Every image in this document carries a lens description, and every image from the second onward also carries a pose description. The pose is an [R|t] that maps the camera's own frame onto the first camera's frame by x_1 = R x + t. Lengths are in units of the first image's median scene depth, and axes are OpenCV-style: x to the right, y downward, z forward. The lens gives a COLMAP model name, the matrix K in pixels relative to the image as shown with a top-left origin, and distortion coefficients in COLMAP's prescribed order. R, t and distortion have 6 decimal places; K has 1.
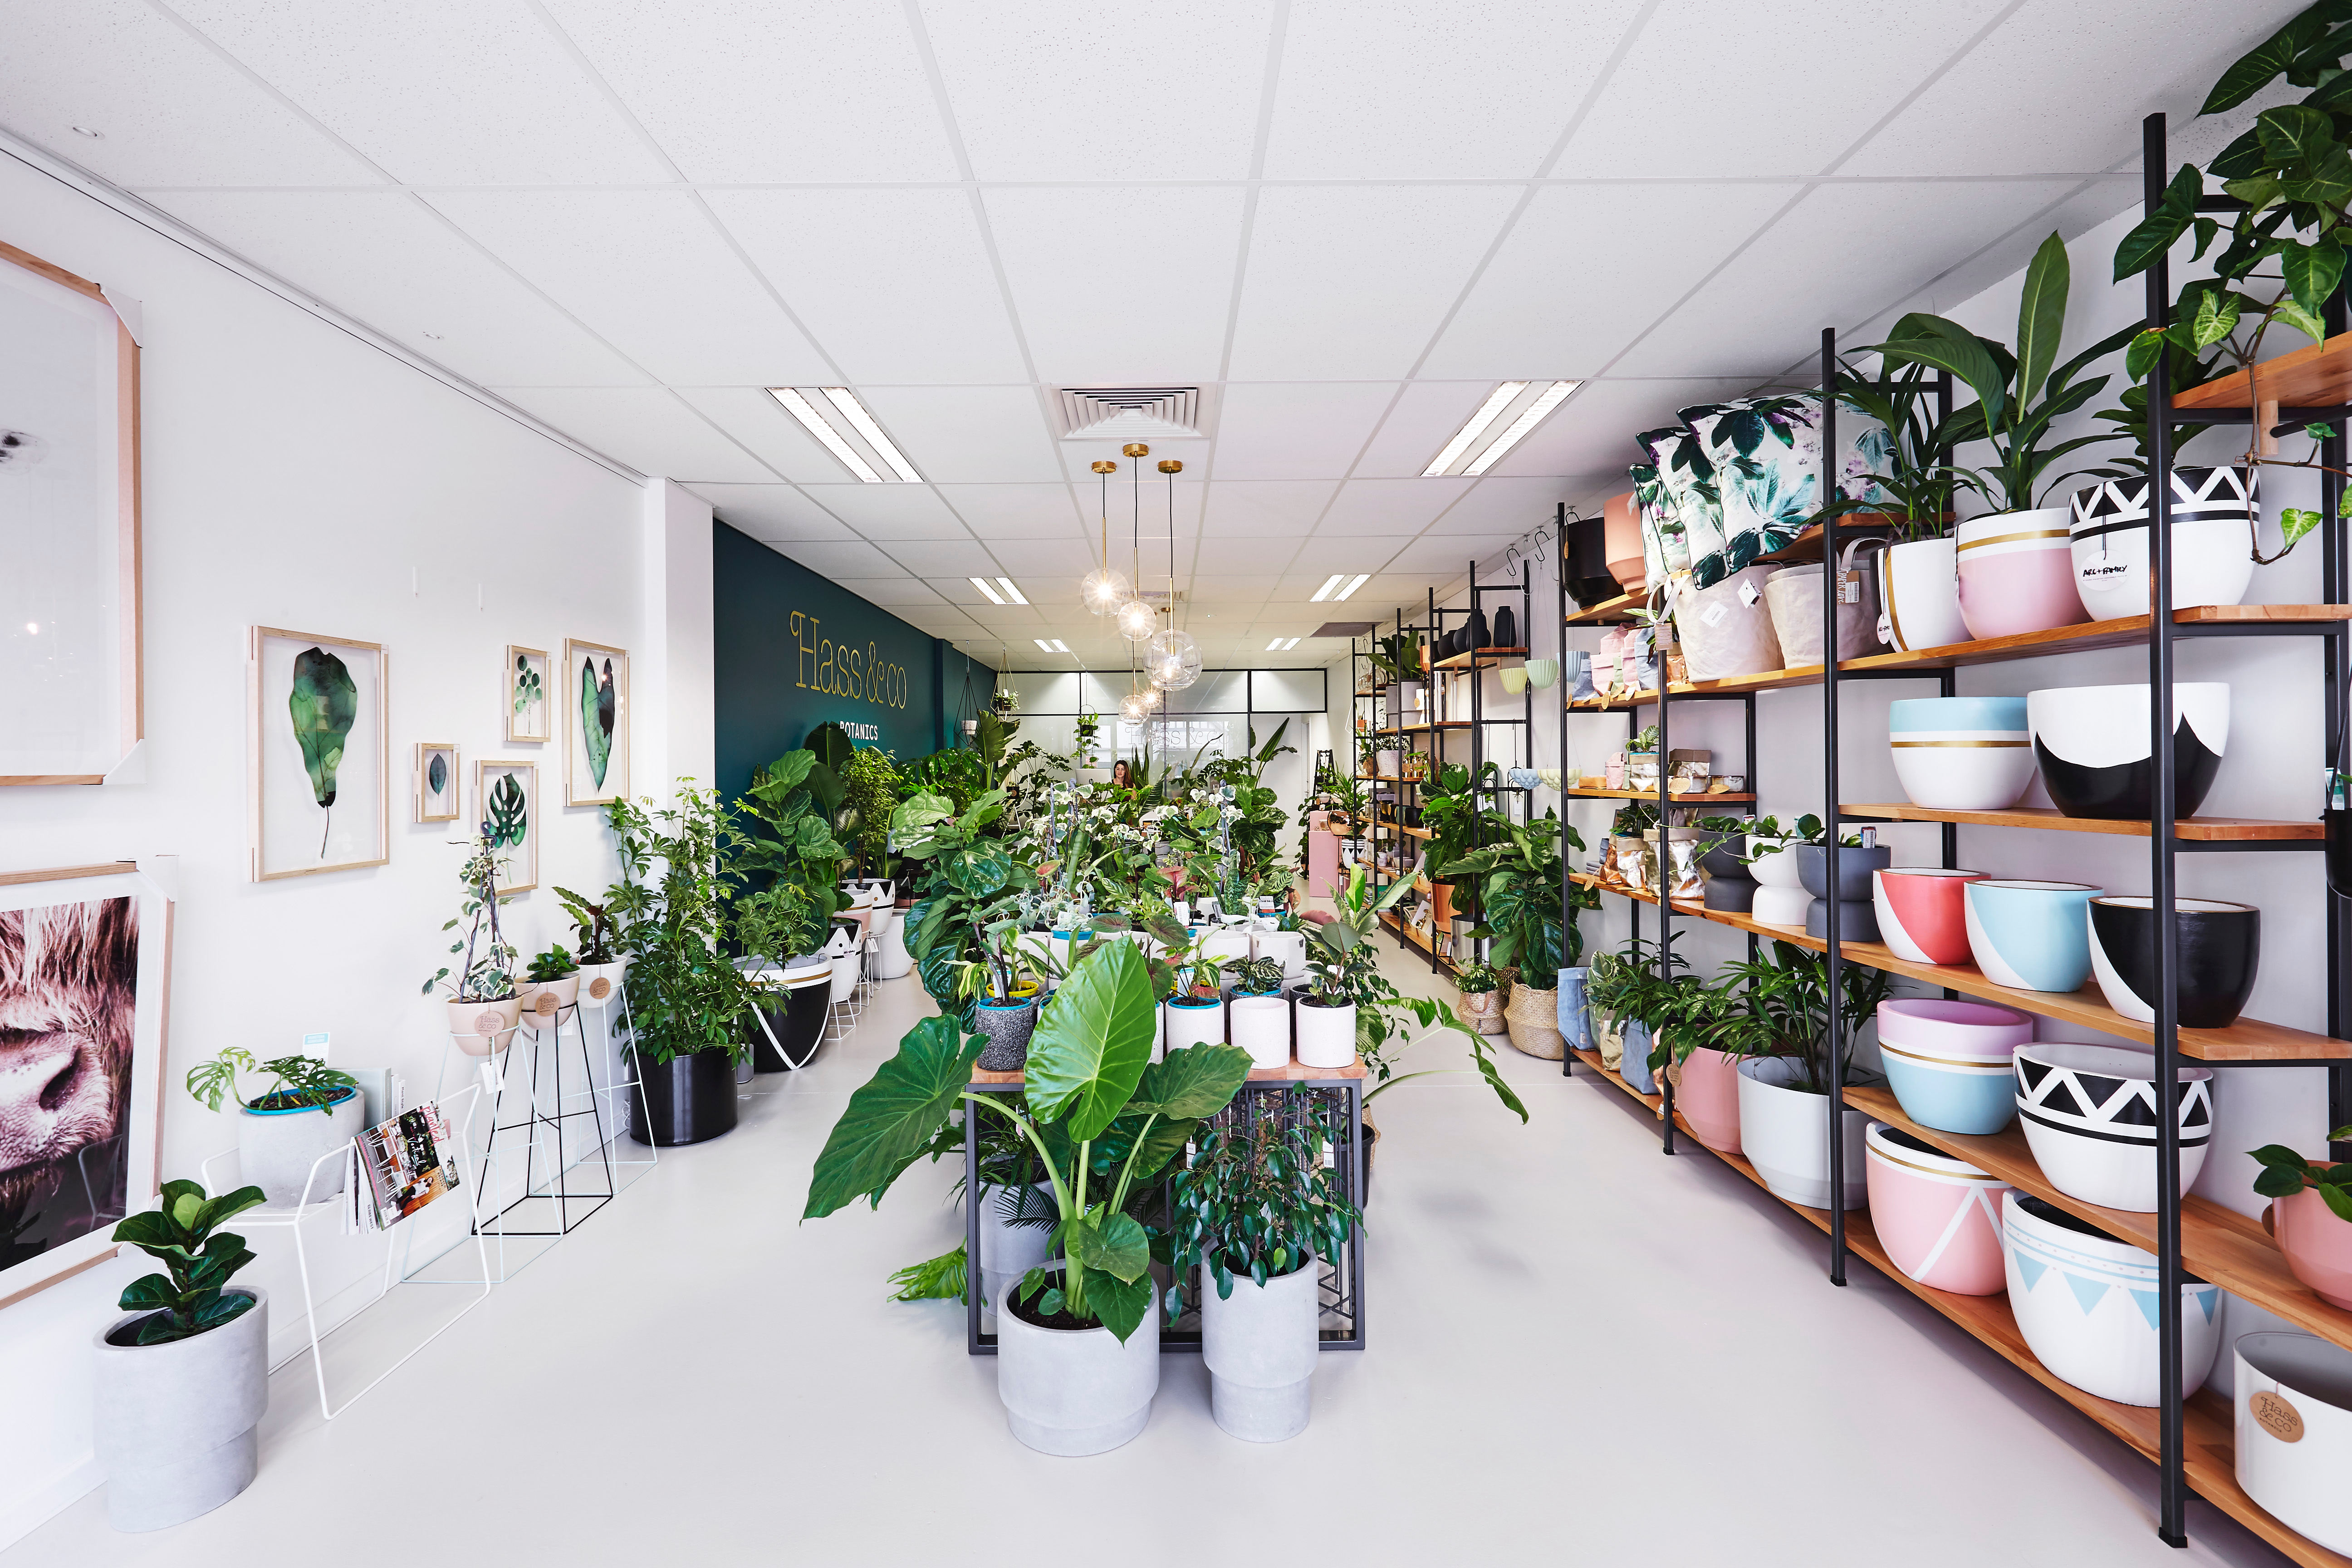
lens RADIAL K [[1084.2, 0, 1174.9], [0, 1084.2, 761.7], [0, 0, 1]] dist [0.000140, 0.000122]
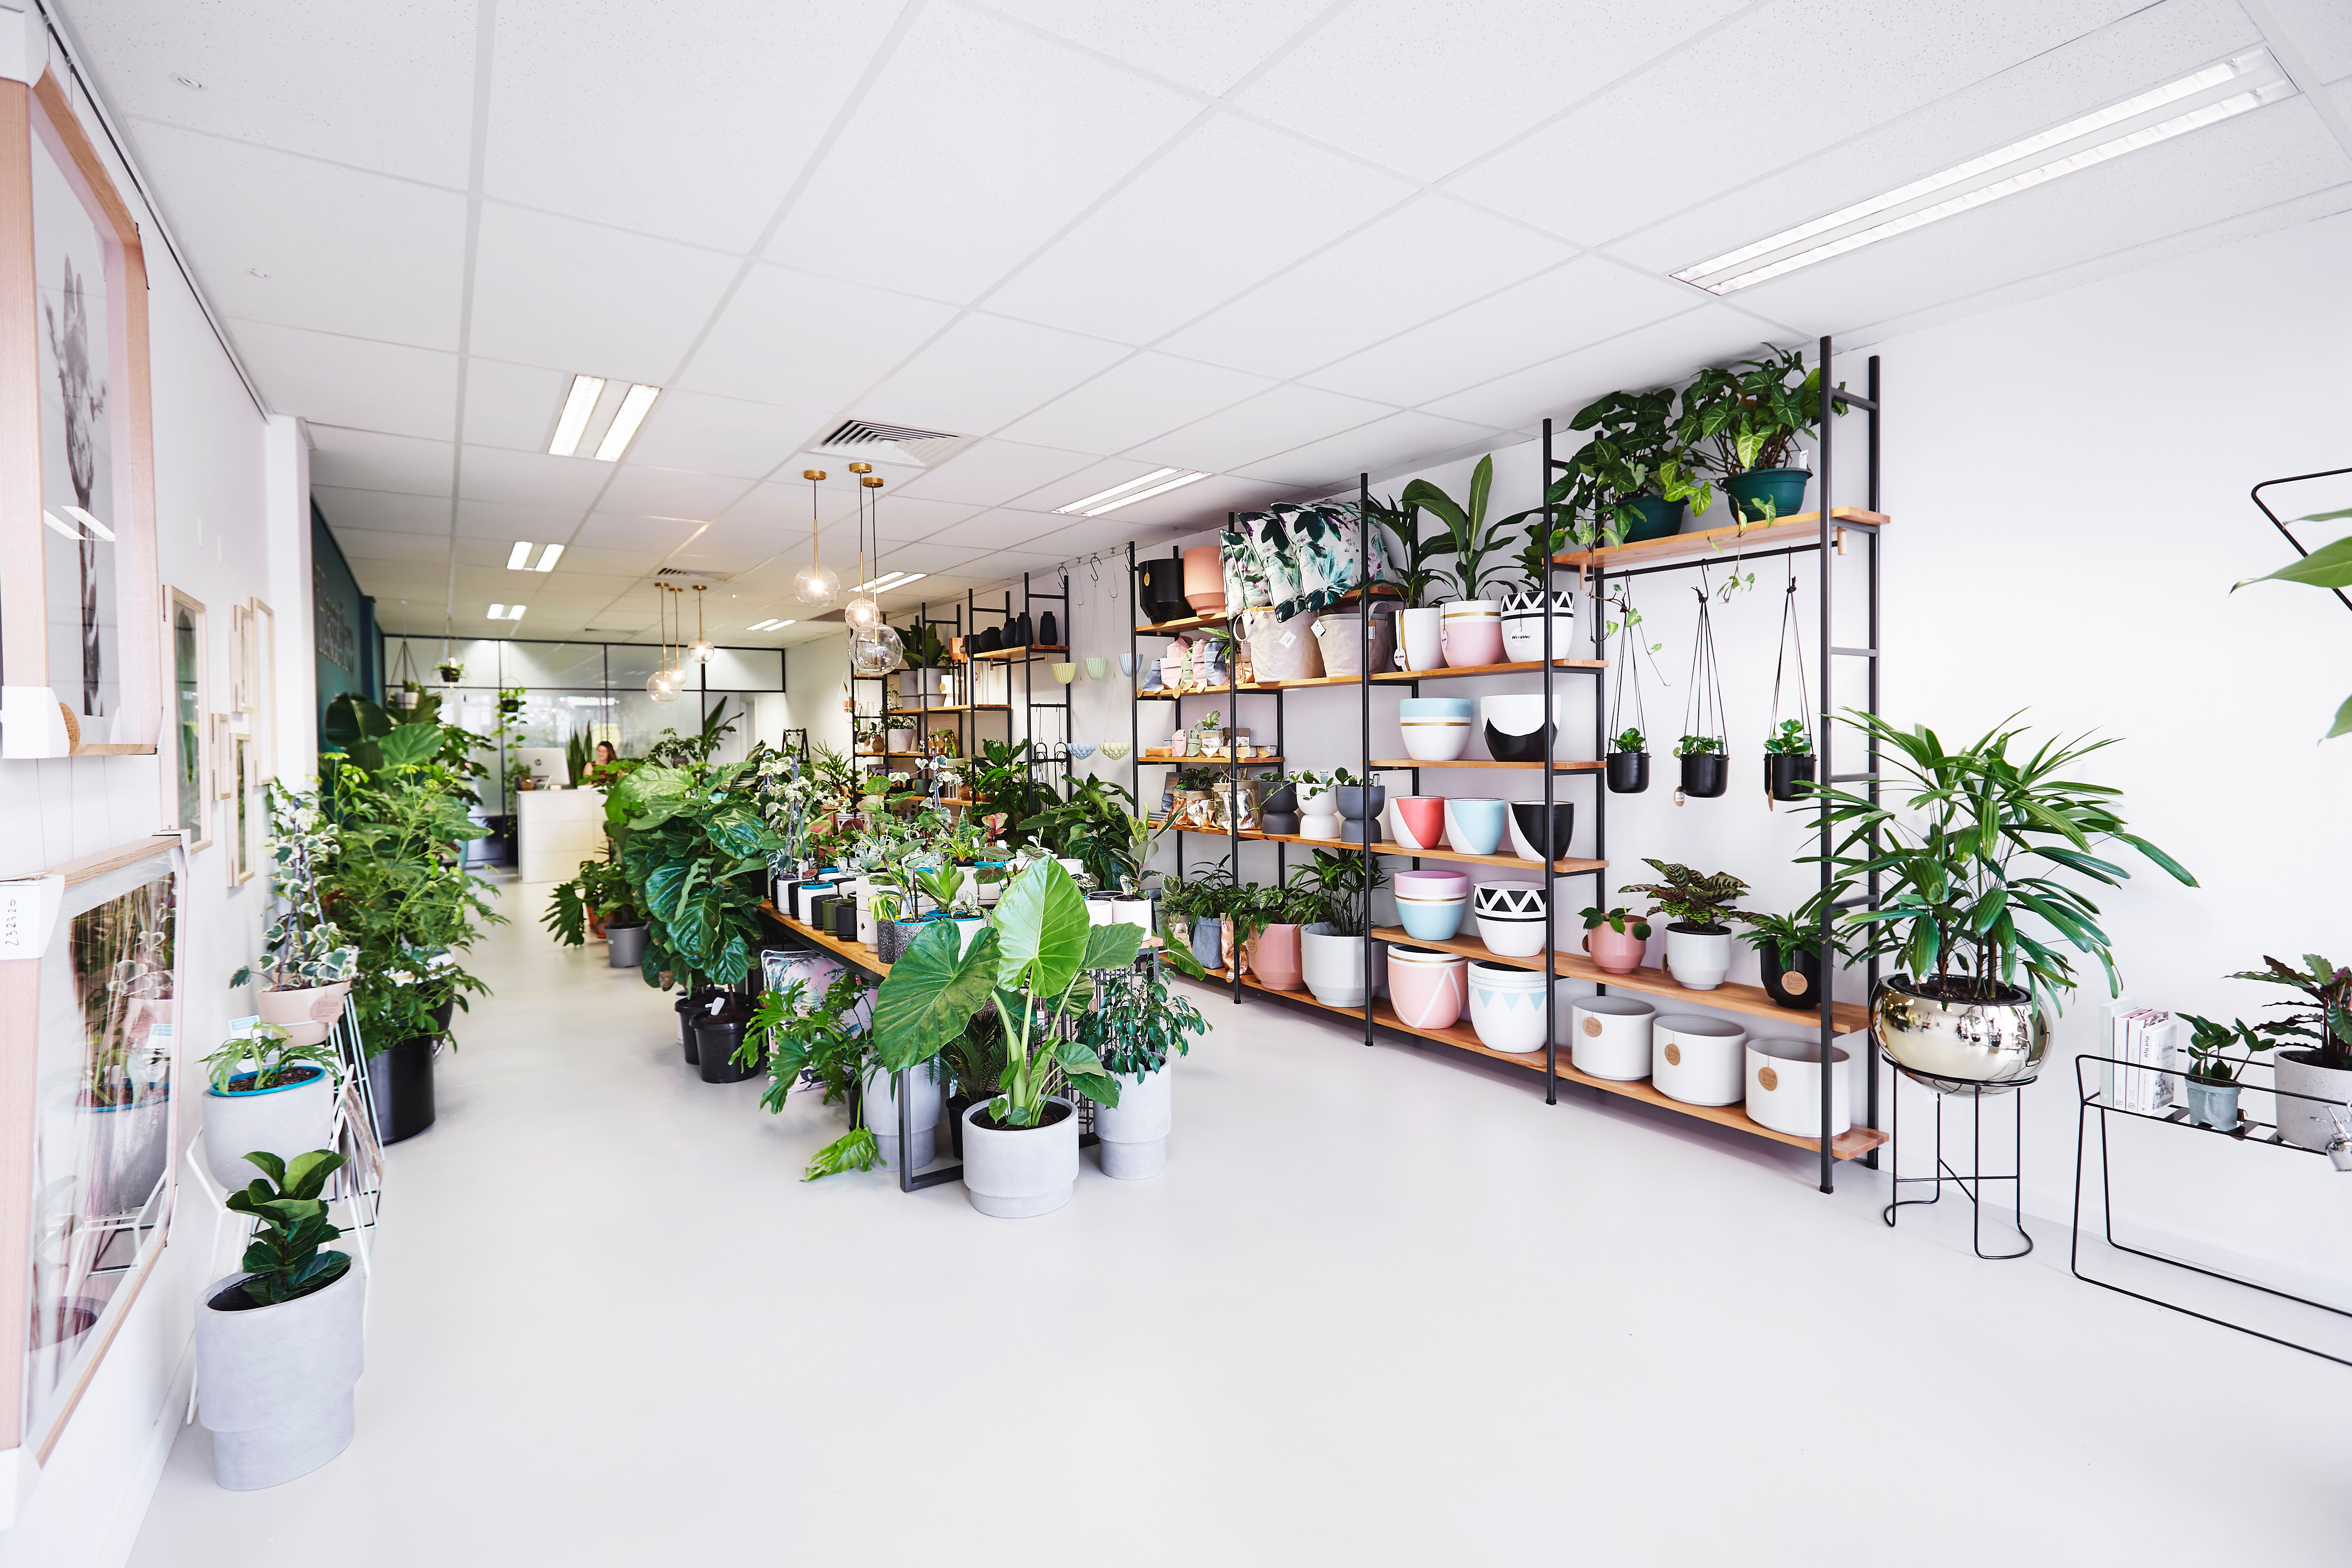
lens RADIAL K [[1084.2, 0, 1174.9], [0, 1084.2, 761.7], [0, 0, 1]] dist [0.000140, 0.000122]
pose [[0.832479, -0.011242, 0.553942, -0.548851], [0.002022, 0.999849, 0.017252, 0.012202], [-0.554053, -0.013242, 0.832376, -0.218711]]
